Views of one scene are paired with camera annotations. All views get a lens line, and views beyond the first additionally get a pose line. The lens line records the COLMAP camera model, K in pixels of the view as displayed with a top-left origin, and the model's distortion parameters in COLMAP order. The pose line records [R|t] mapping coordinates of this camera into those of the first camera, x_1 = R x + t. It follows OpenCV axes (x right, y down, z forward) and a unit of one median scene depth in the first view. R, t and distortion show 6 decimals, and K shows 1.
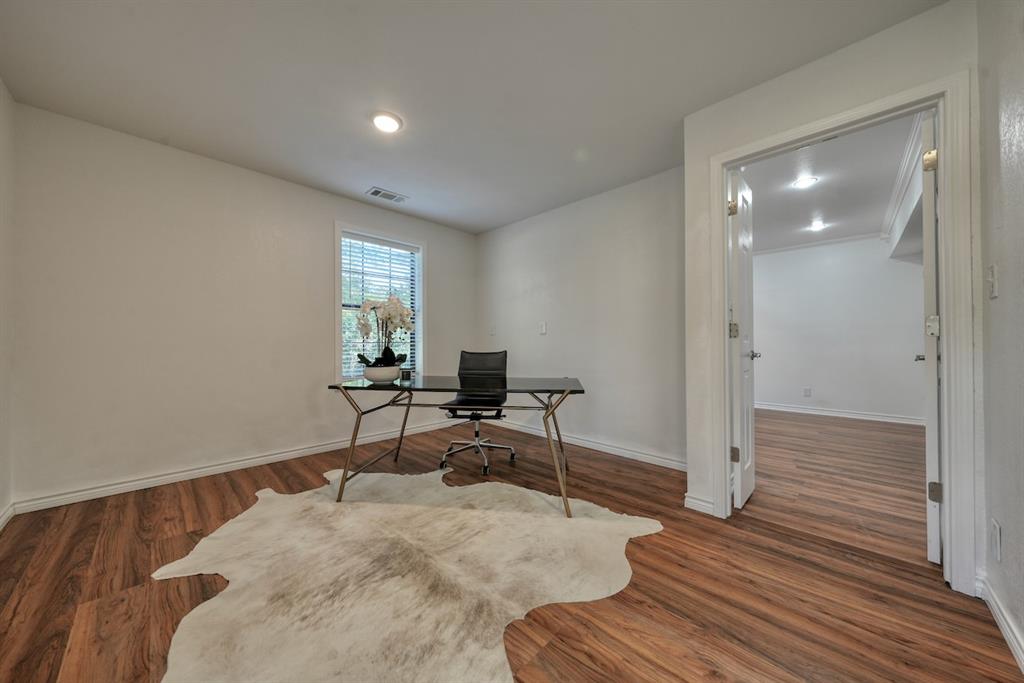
lens RADIAL K [[346.8, 0, 514.9], [0, 346.8, 340.9], [0, 0, 1]] dist [-0.002001, 0.000060]
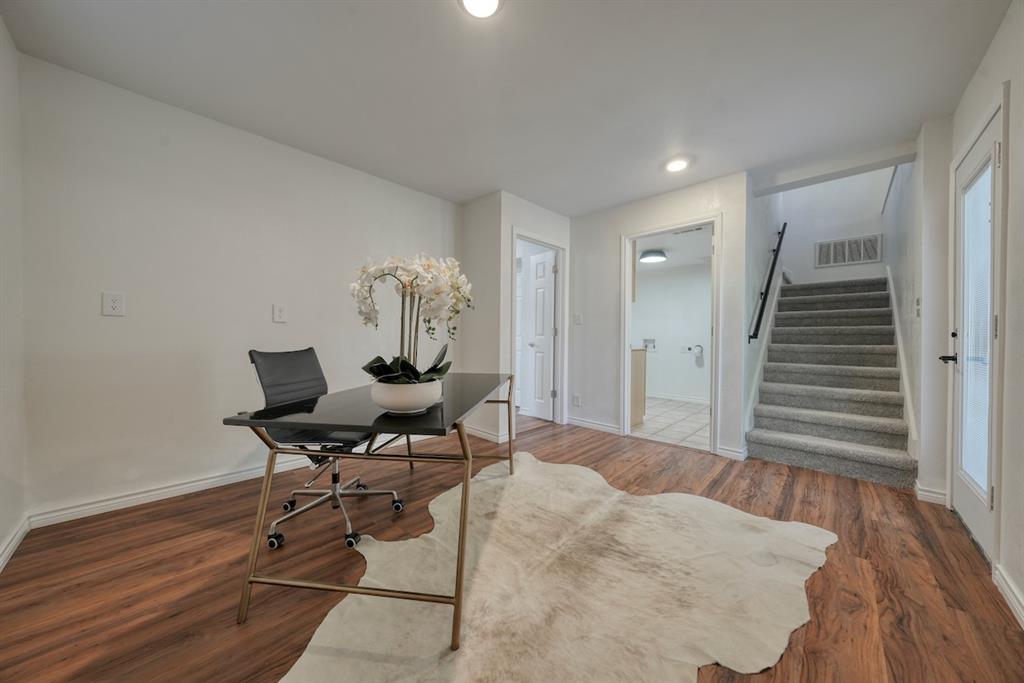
lens RADIAL K [[346.8, 0, 514.4], [0, 346.8, 340.7], [0, 0, 1]] dist [-0.002001, 0.000060]
pose [[-0.018388, -0.003996, 0.999823, -1.517537], [-0.021307, 0.999766, 0.003604, 0.016164], [-0.999604, -0.021237, -0.018469, 1.393102]]
